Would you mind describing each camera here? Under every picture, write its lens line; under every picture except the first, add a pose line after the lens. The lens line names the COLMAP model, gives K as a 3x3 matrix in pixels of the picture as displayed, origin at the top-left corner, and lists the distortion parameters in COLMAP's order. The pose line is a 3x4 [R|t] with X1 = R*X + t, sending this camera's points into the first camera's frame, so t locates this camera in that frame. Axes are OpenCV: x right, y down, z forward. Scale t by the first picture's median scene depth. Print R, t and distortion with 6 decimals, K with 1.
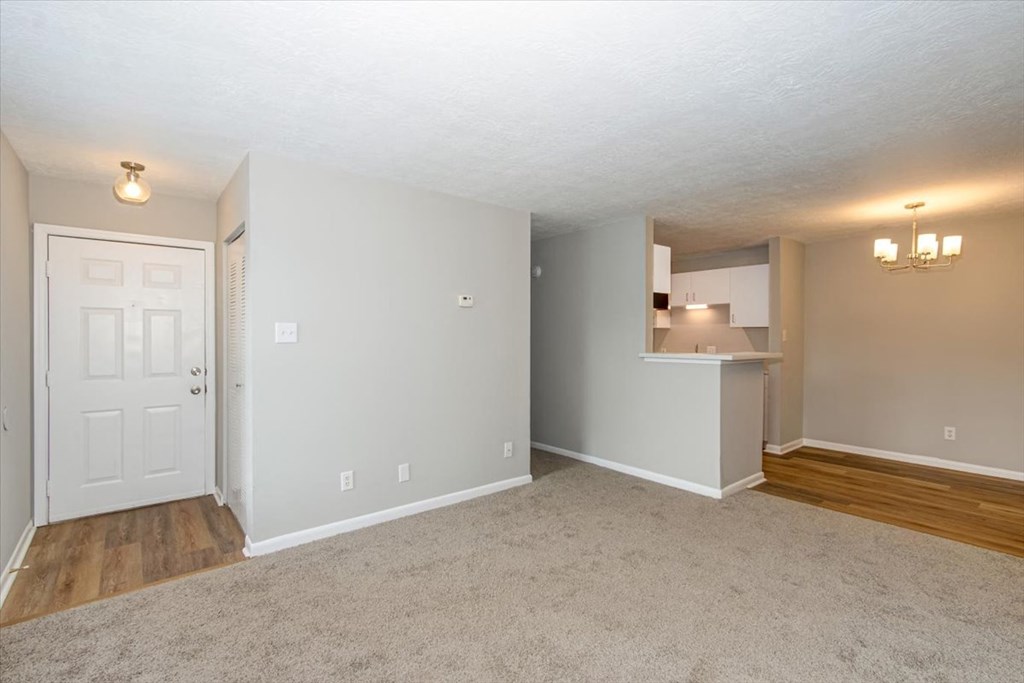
lens RADIAL K [[462.9, 0, 512.0], [0, 462.9, 341.5], [0, 0, 1]] dist [-0.001147, -0.000699]
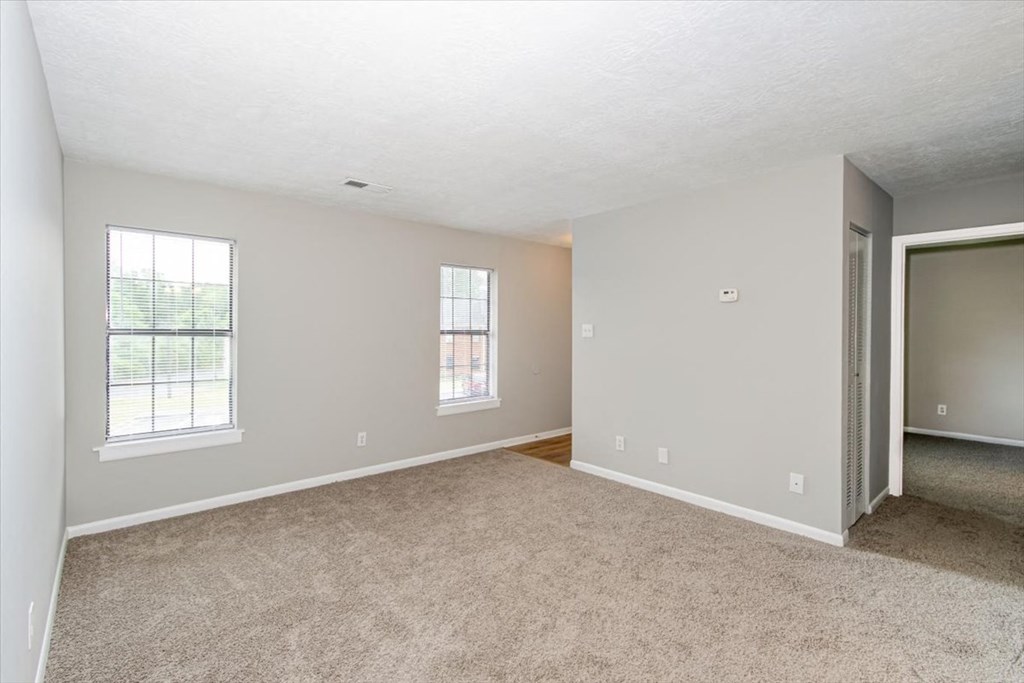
lens RADIAL K [[462.9, 0, 512.0], [0, 462.9, 341.5], [0, 0, 1]] dist [-0.001147, -0.000699]
pose [[0.036872, 0.019885, -0.999122, 0.889816], [-0.018031, 0.999652, 0.019230, -0.007409], [0.999157, 0.017306, 0.037218, 0.604928]]
